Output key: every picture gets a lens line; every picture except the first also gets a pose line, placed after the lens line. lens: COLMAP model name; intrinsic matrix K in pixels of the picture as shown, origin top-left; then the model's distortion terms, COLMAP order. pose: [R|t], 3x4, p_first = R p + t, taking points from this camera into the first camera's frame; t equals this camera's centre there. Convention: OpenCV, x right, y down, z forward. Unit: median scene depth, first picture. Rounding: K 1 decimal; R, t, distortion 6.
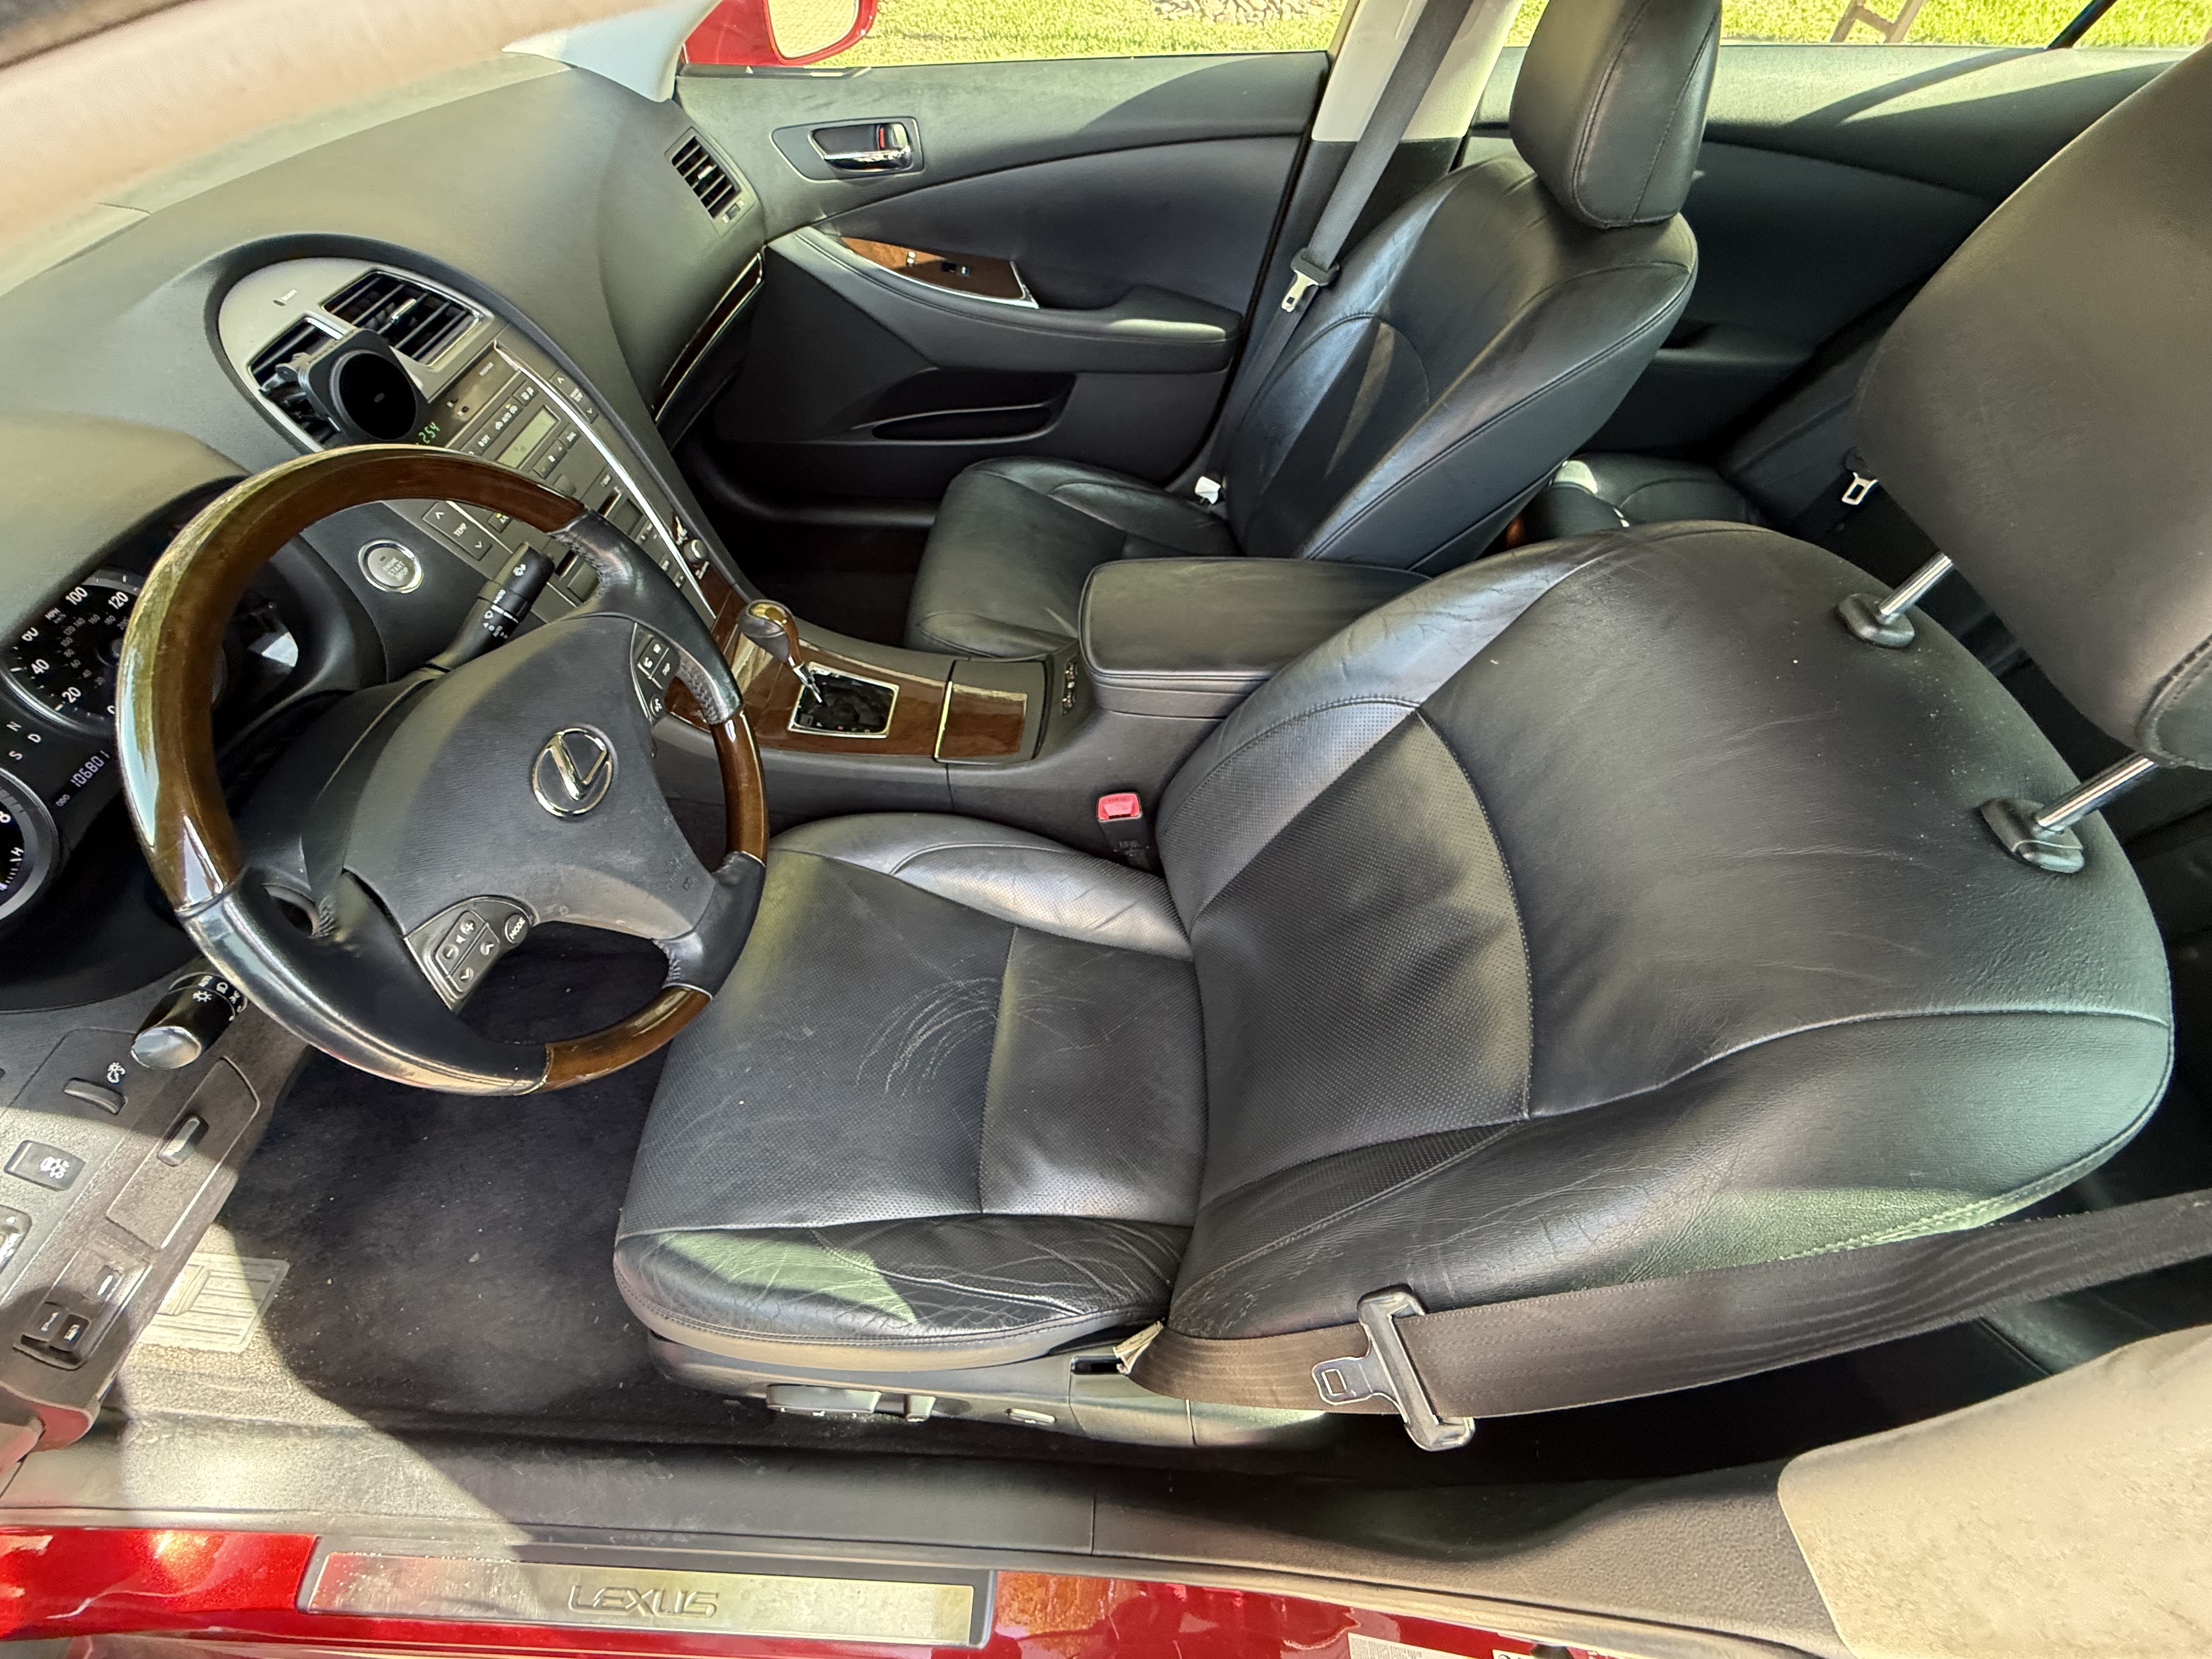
lens RADIAL K [[876.6, 0, 1112.6], [0, 876.6, 831.9], [0, 0, 1]] dist [-0.003204, 0.000406]
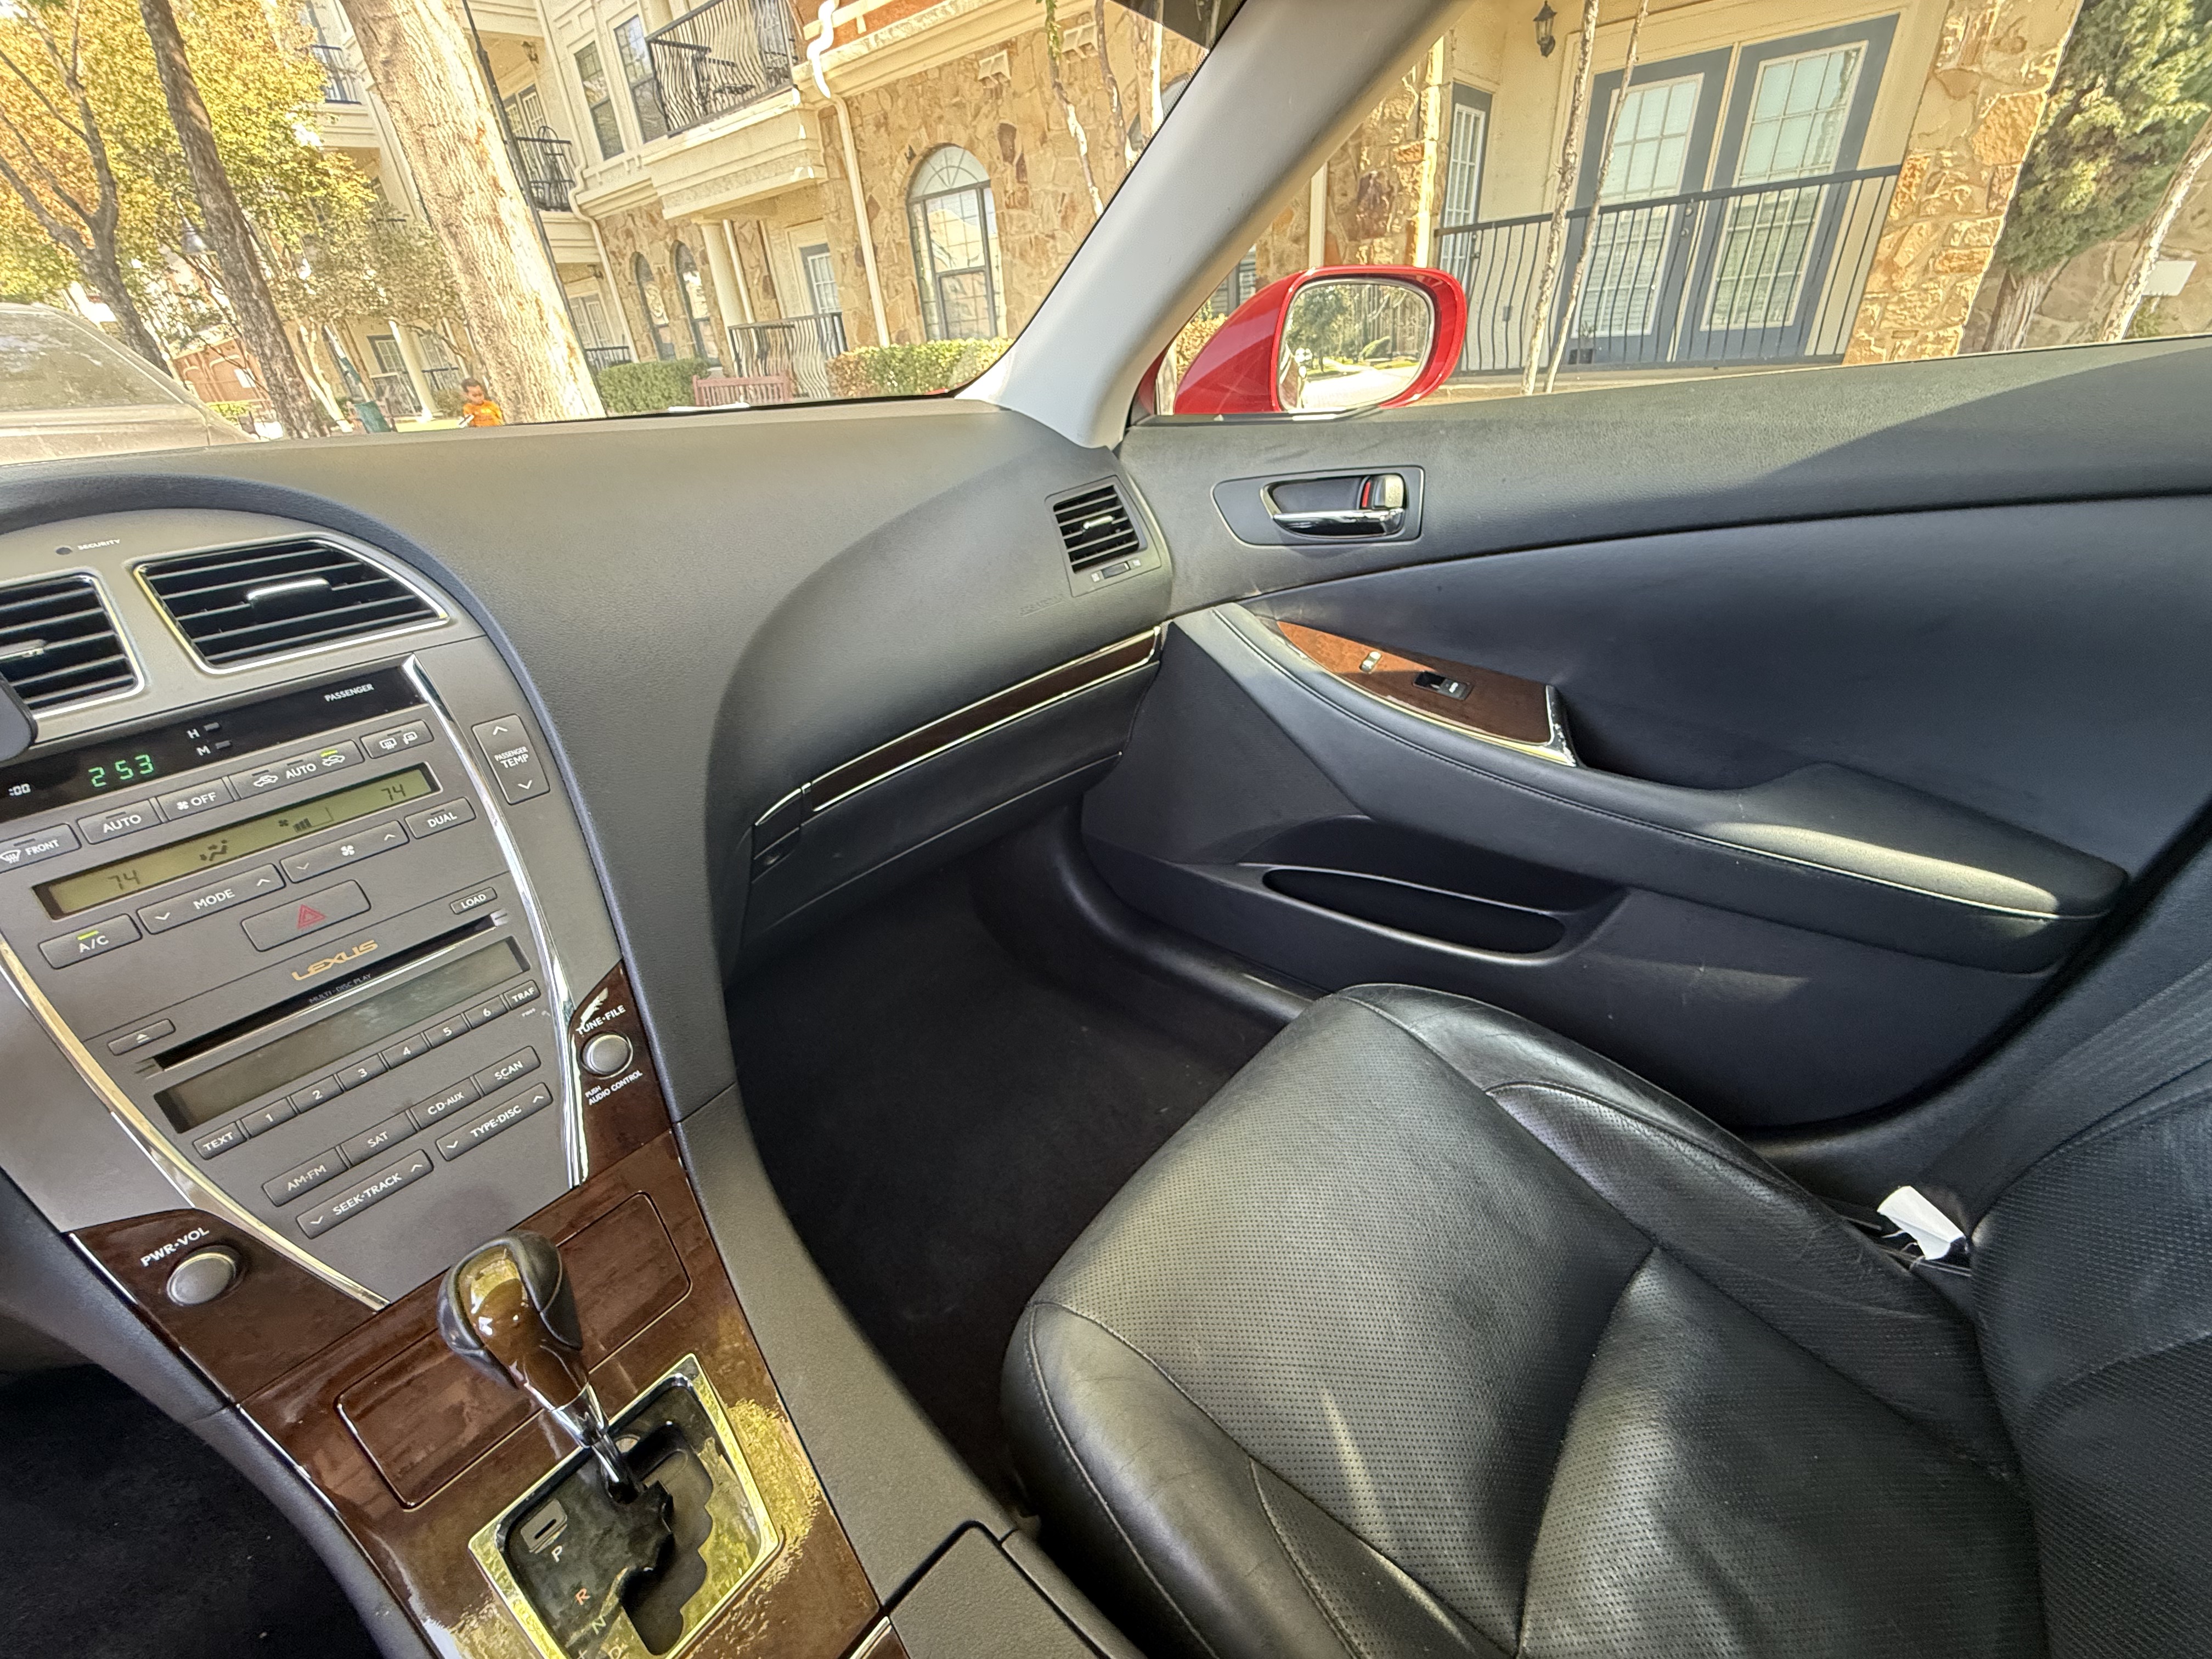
lens RADIAL K [[876.6, 0, 1110.4], [0, 876.6, 827.3], [0, 0, 1]] dist [-0.003204, 0.000406]
pose [[0.776832, 0.223382, -0.588756, 0.026463], [-0.438897, 0.862520, -0.251849, -0.452291], [0.451555, 0.454047, 0.768075, 0.706765]]
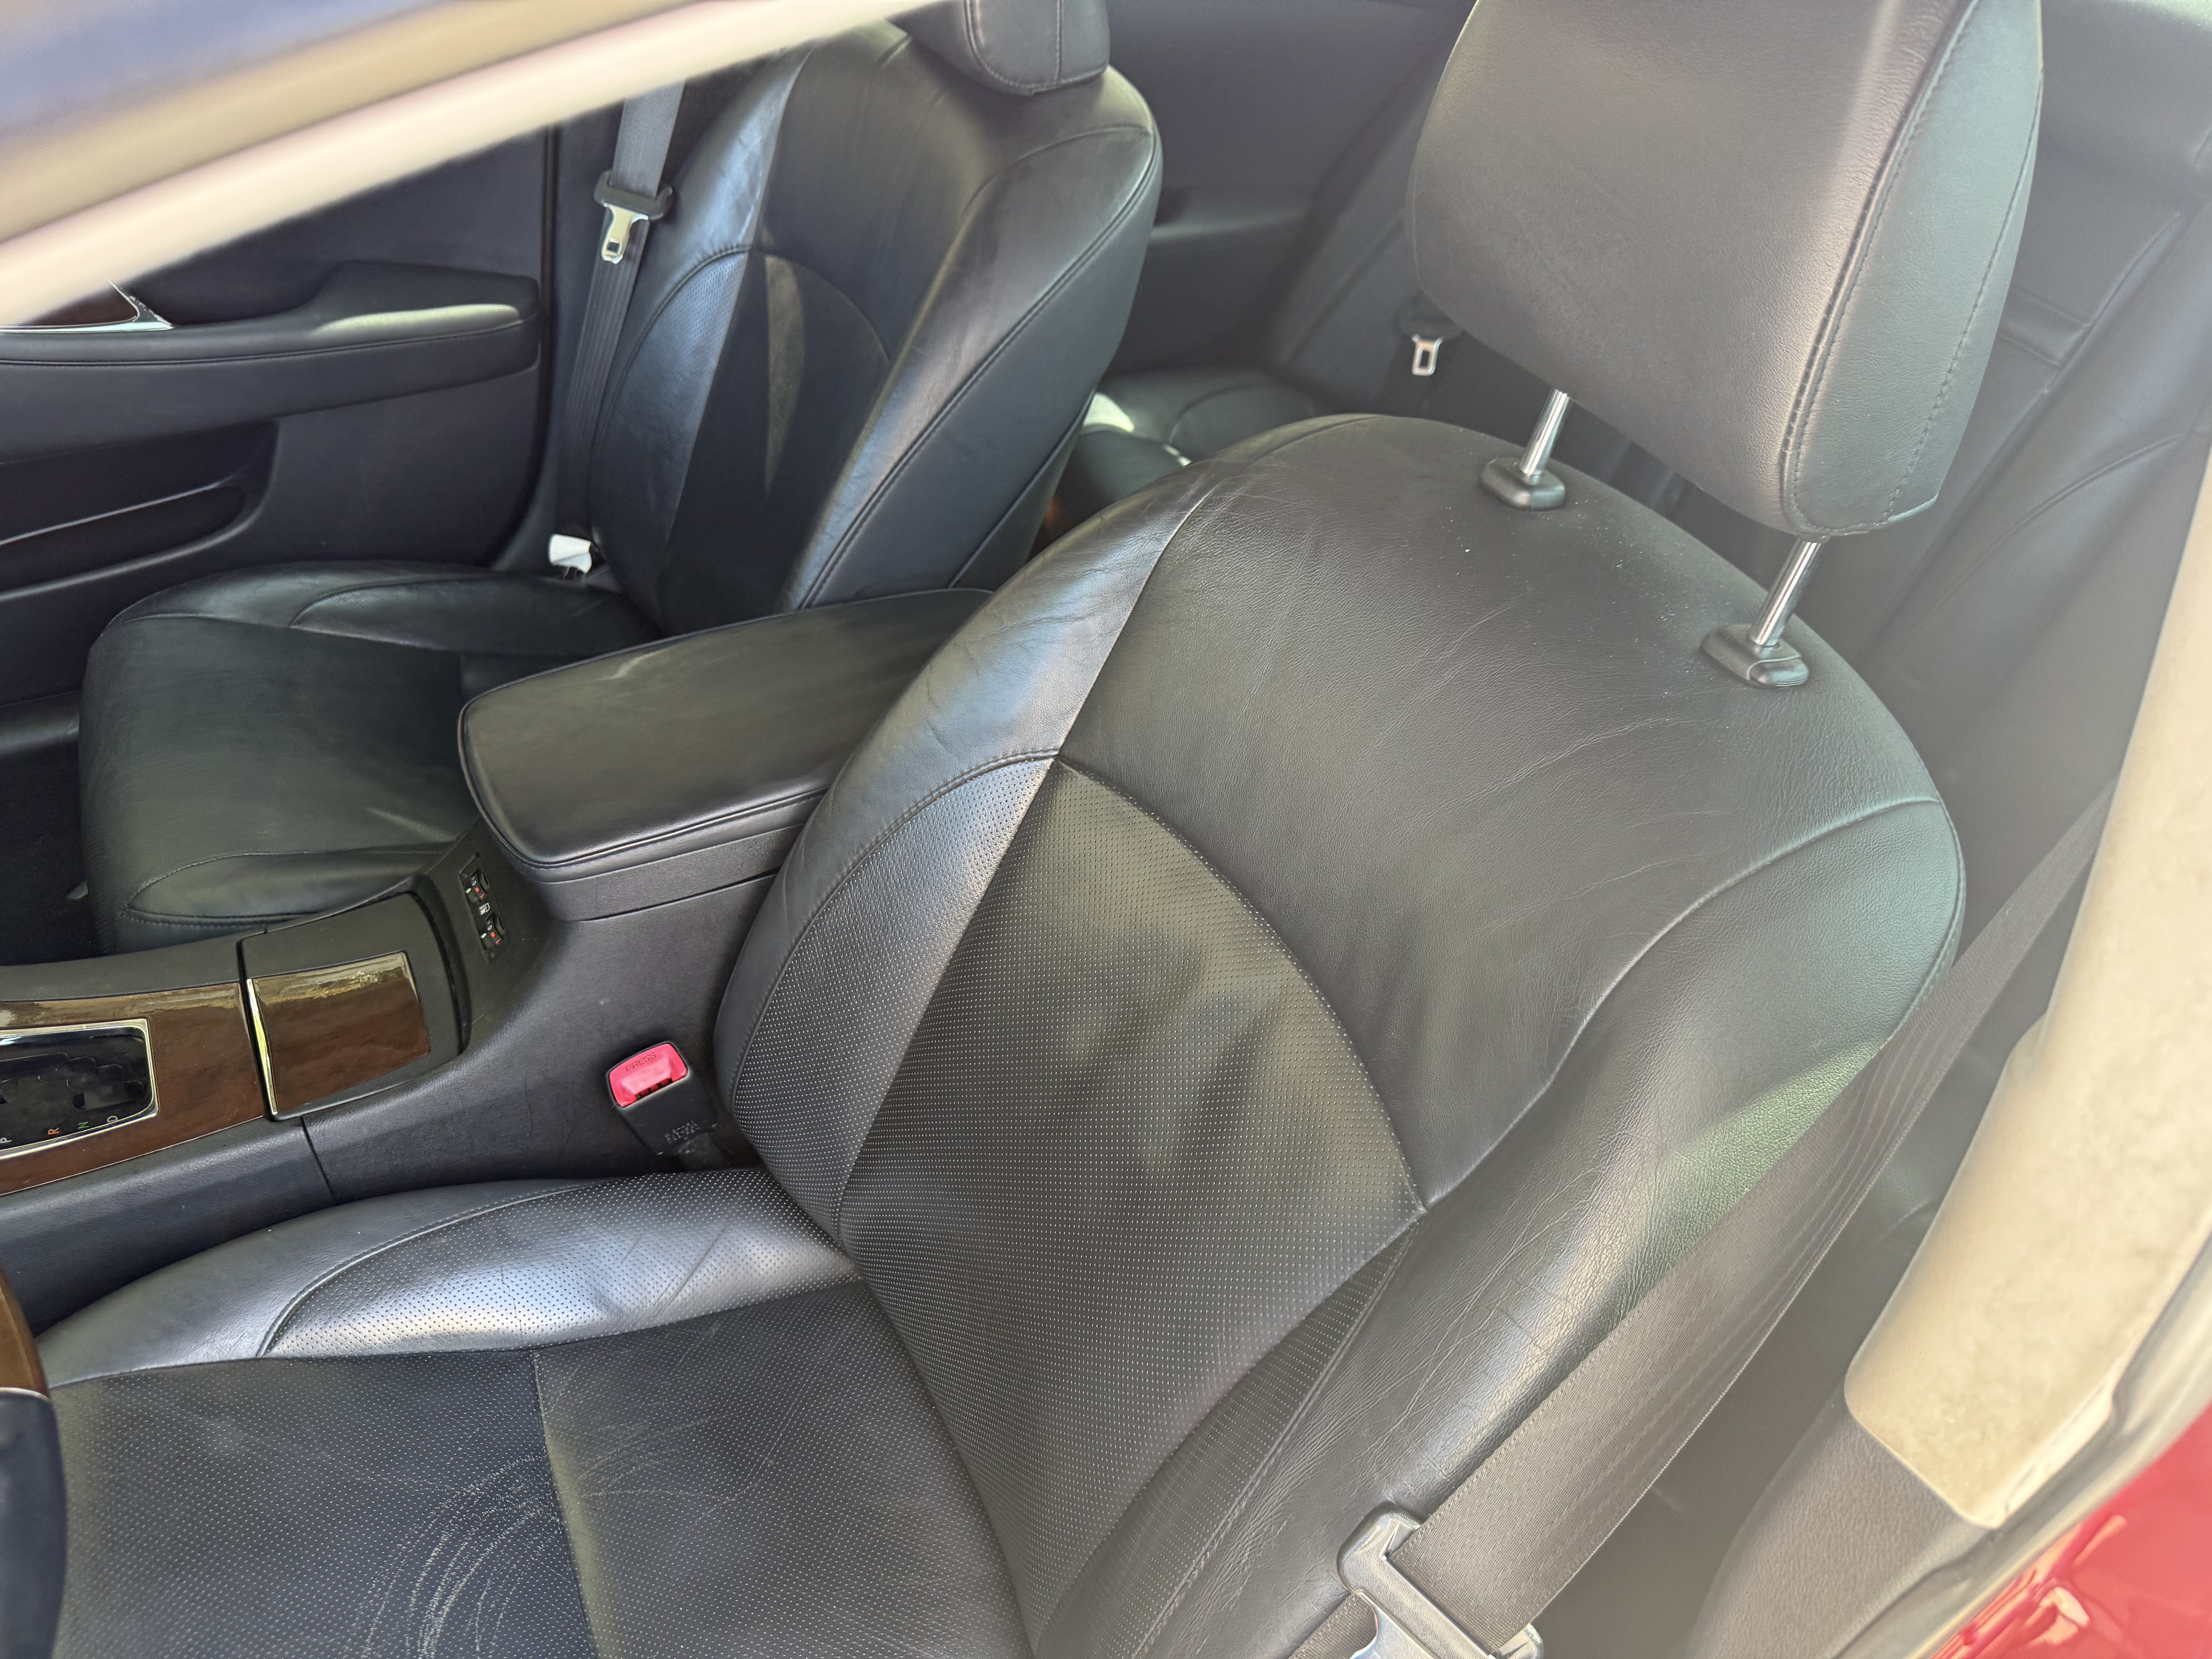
lens RADIAL K [[1564.6, 0, 1102.2], [0, 1564.6, 854.1], [0, 0, 1]] dist [0.040378, -0.048172]
pose [[0.865026, -0.306605, 0.397144, -0.105673], [0.367650, 0.925989, -0.085896, 0.038696], [-0.341415, 0.220312, 0.913728, -0.092300]]
